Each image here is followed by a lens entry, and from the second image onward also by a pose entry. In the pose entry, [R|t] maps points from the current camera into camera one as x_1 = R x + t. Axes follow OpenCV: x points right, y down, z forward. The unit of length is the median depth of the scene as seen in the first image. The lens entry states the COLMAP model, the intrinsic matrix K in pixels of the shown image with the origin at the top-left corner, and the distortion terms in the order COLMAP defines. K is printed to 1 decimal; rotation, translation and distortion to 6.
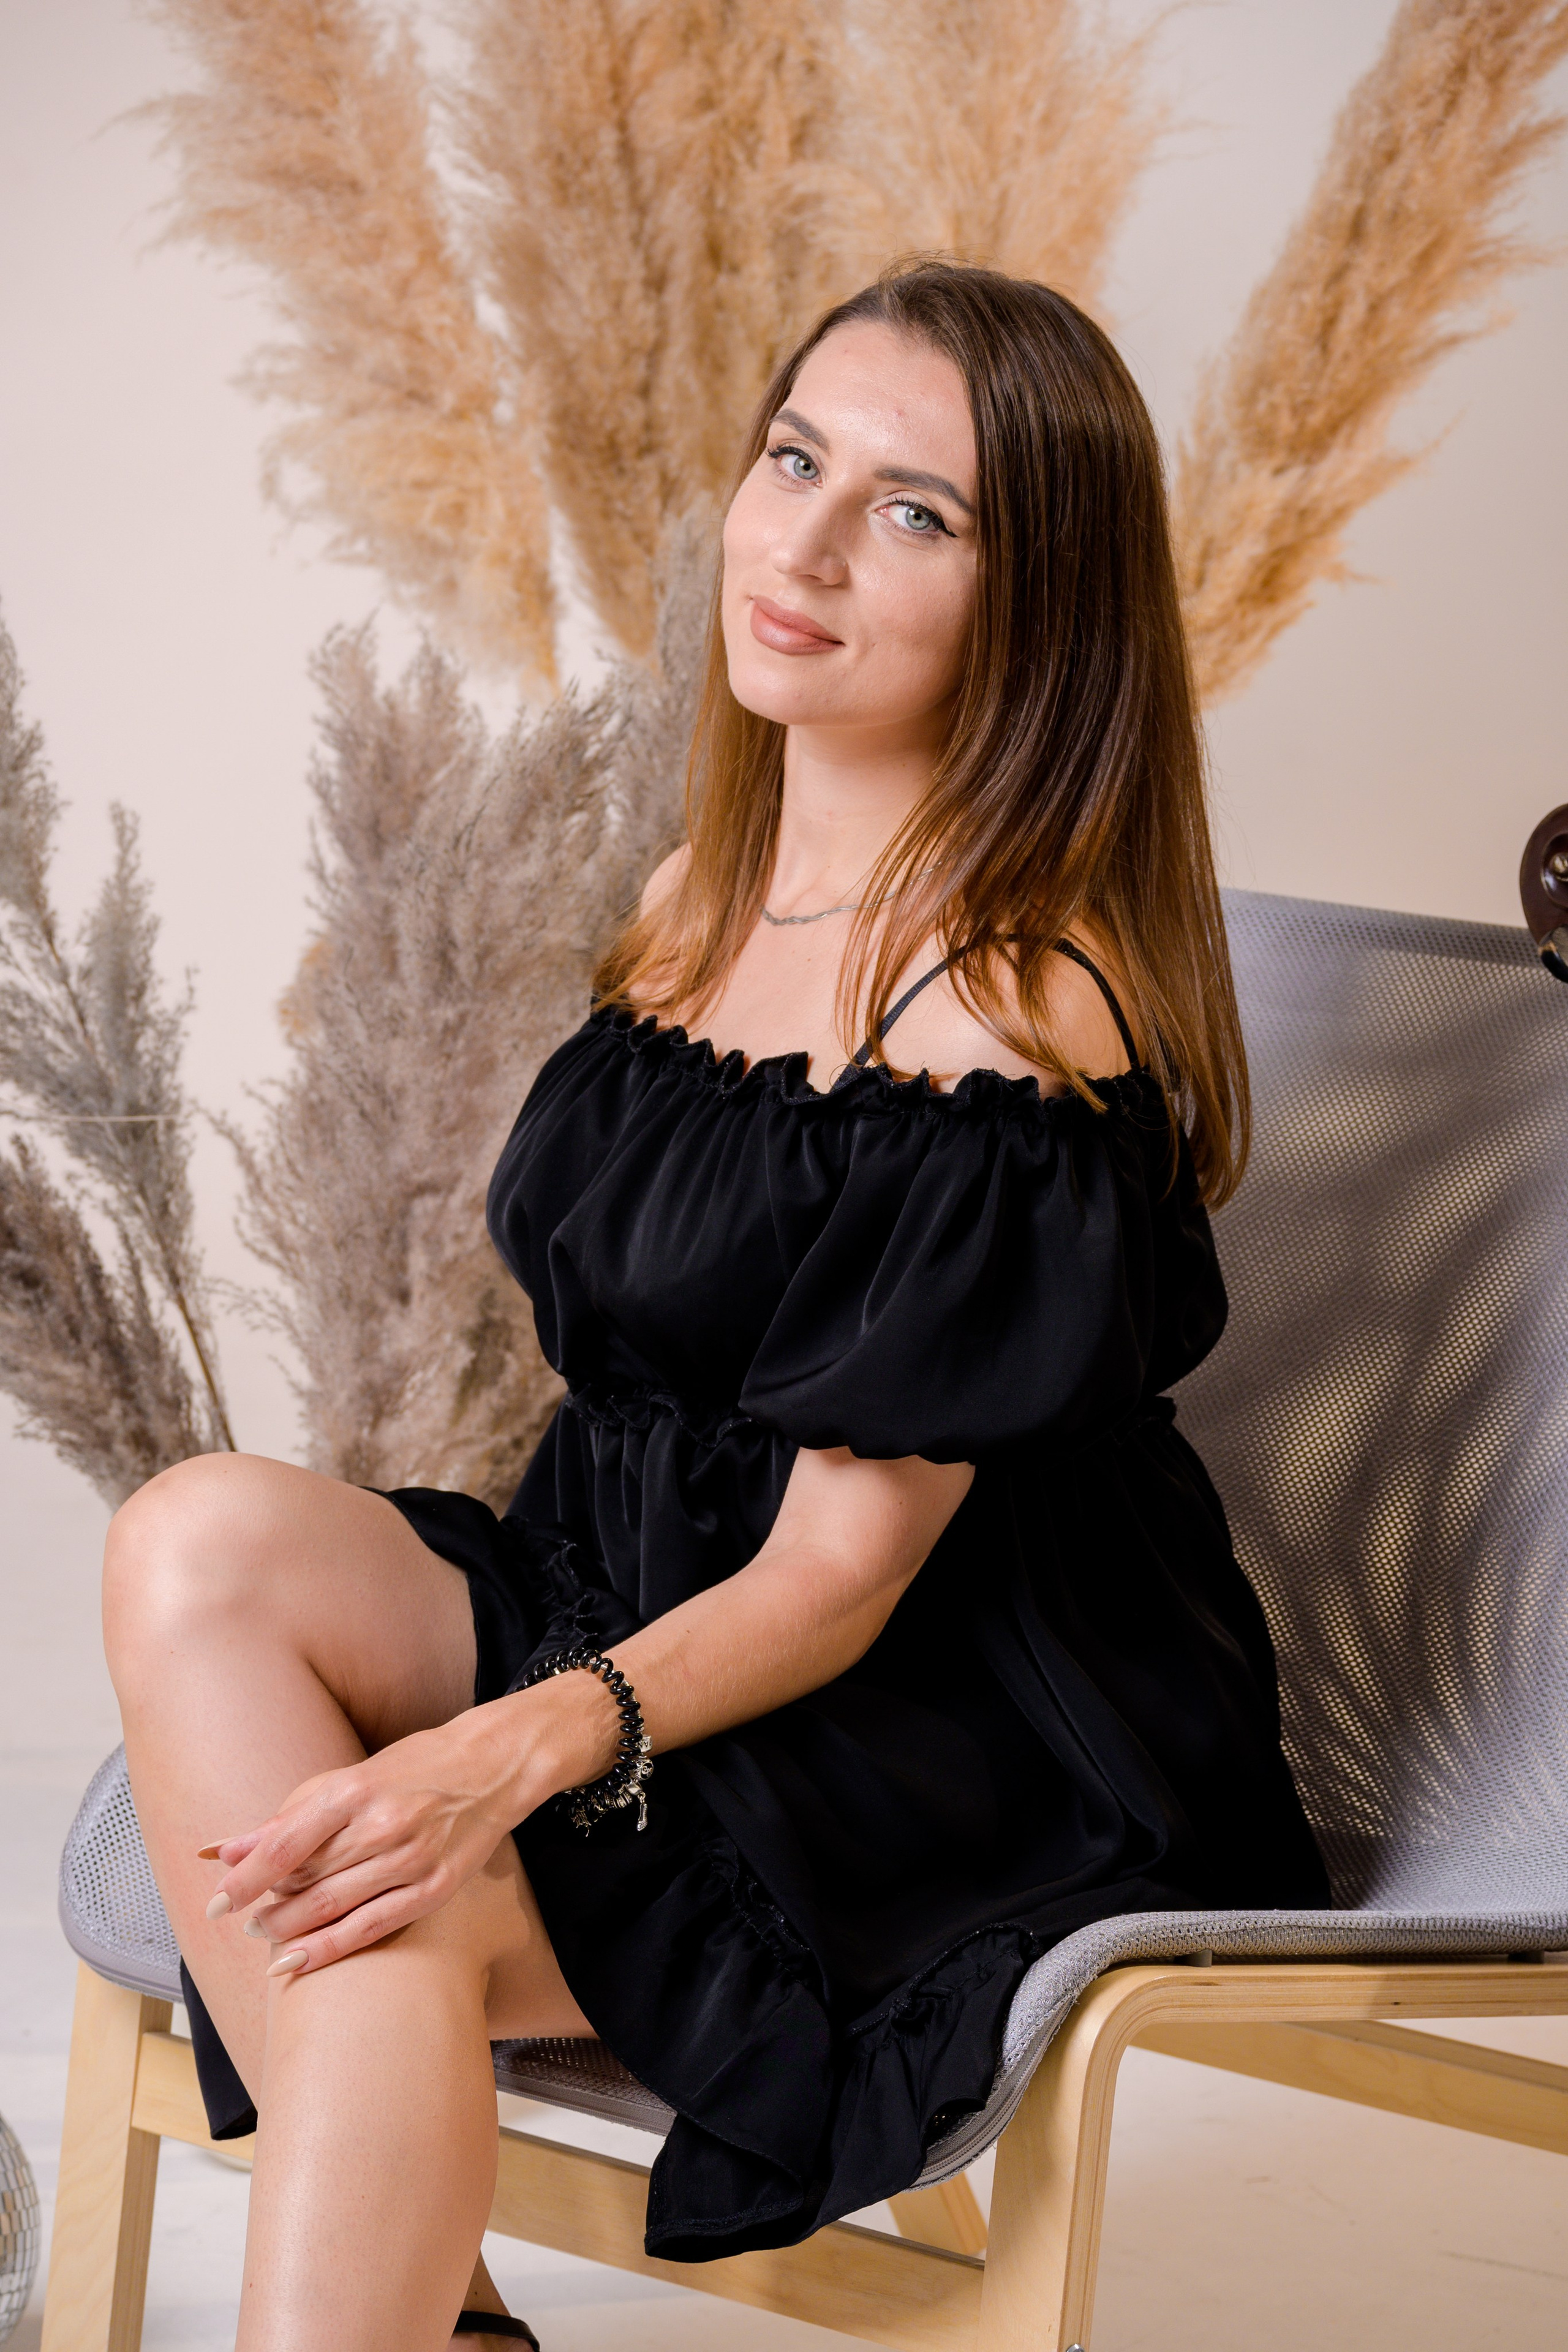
lens RADIAL K [[8498.9, 0, 784.0], [0, 8498.9, 1176.0], [0, 0, 1]] dist [0.057674, -2.646234]
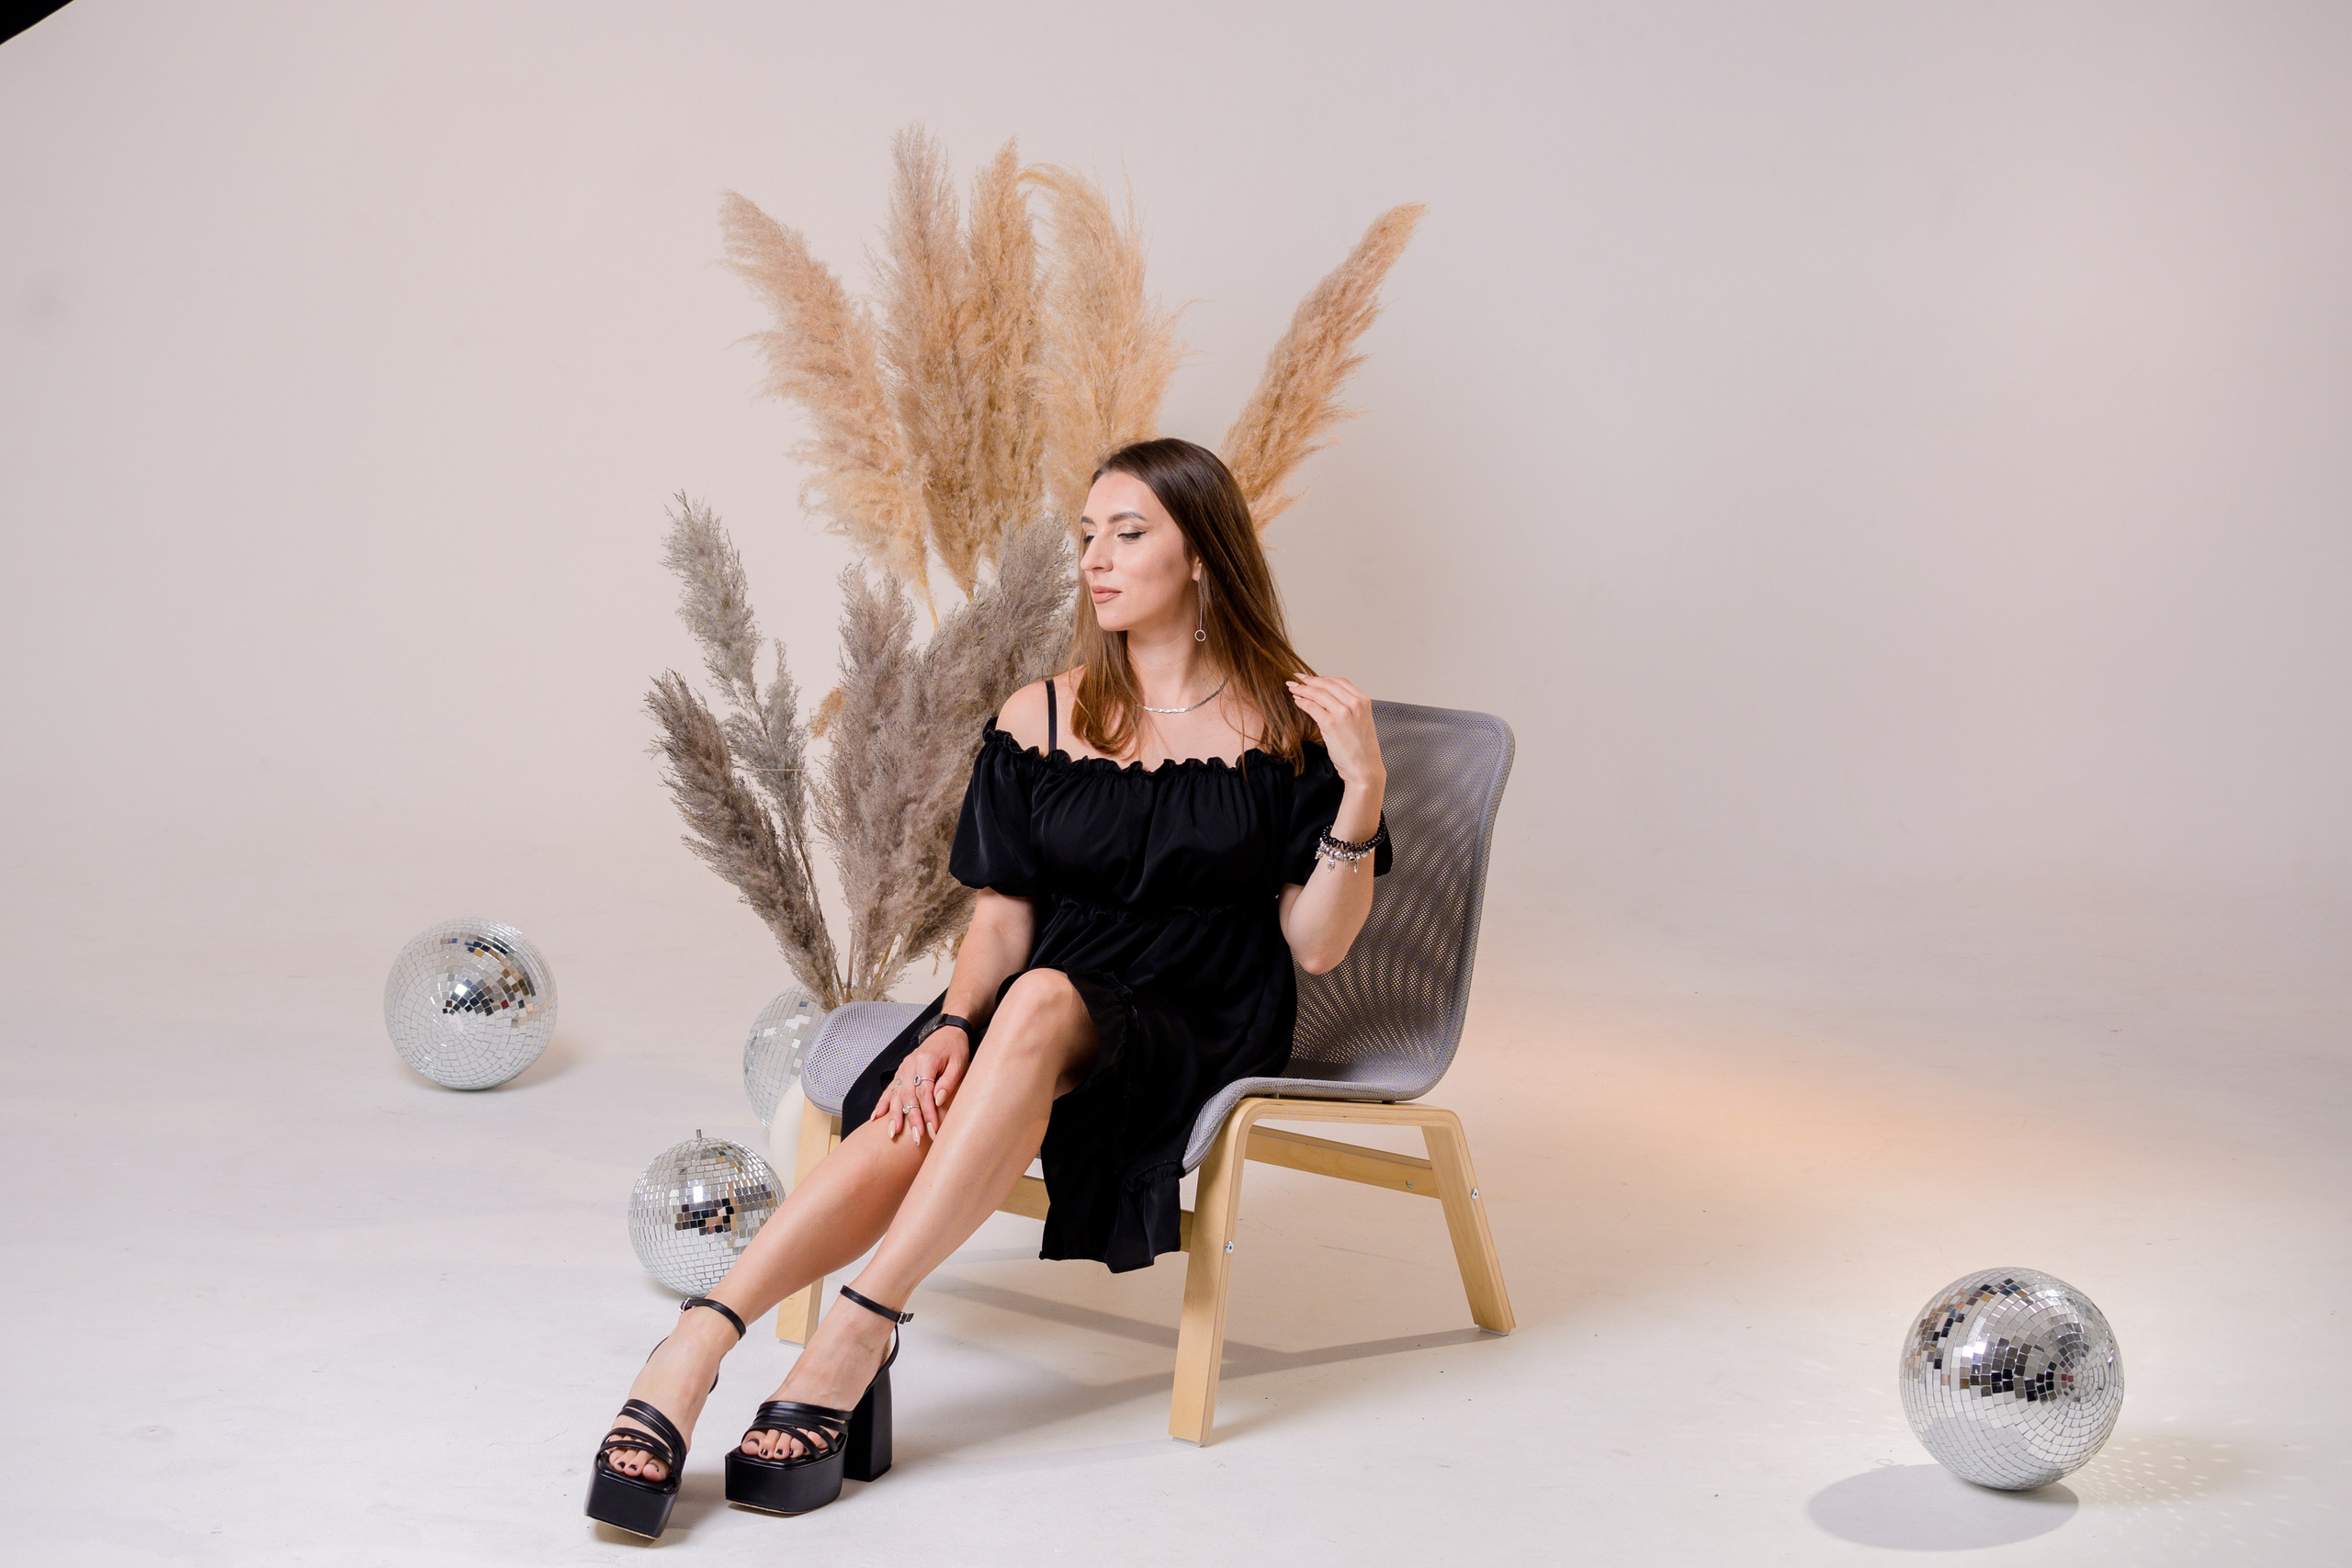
lens RADIAL K [[5238.1, 0, 1176.0], [0, 5238.1, 784.0], [0, 0, 1]] dist [0.001178, 0.029613]
pose [[0.993636, 0.012831, 0.111909, -0.121086], [-0.011619, 0.999867, -0.011477, 0.011702], [-0.112041, 0.010103, 0.993652, -0.440762]]
